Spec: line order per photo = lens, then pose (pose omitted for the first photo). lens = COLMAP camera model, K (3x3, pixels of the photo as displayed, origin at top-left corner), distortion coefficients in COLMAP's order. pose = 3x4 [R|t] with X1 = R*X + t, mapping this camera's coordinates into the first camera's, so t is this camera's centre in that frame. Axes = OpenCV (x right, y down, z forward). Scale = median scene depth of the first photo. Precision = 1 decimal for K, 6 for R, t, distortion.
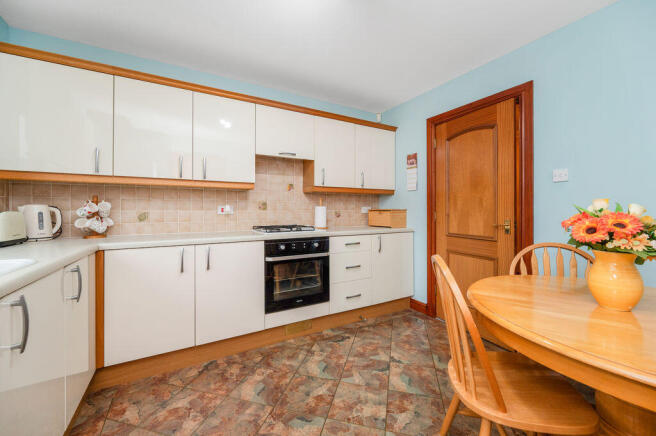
lens RADIAL K [[260.2, 0, 329.2], [0, 260.2, 211.7], [0, 0, 1]] dist [-0.003775, -0.000024]
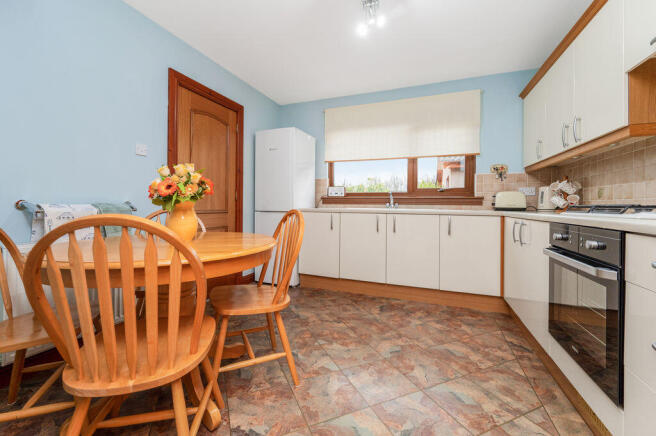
lens RADIAL K [[279.3, 0, 328.8], [0, 279.3, 211.1], [0, 0, 1]] dist [0.000213, 0.000112]
pose [[-0.775680, 0.007649, -0.631080, 0.839247], [-0.012392, 0.999549, 0.027346, 0.089457], [0.631005, 0.029032, -0.775235, 1.551155]]
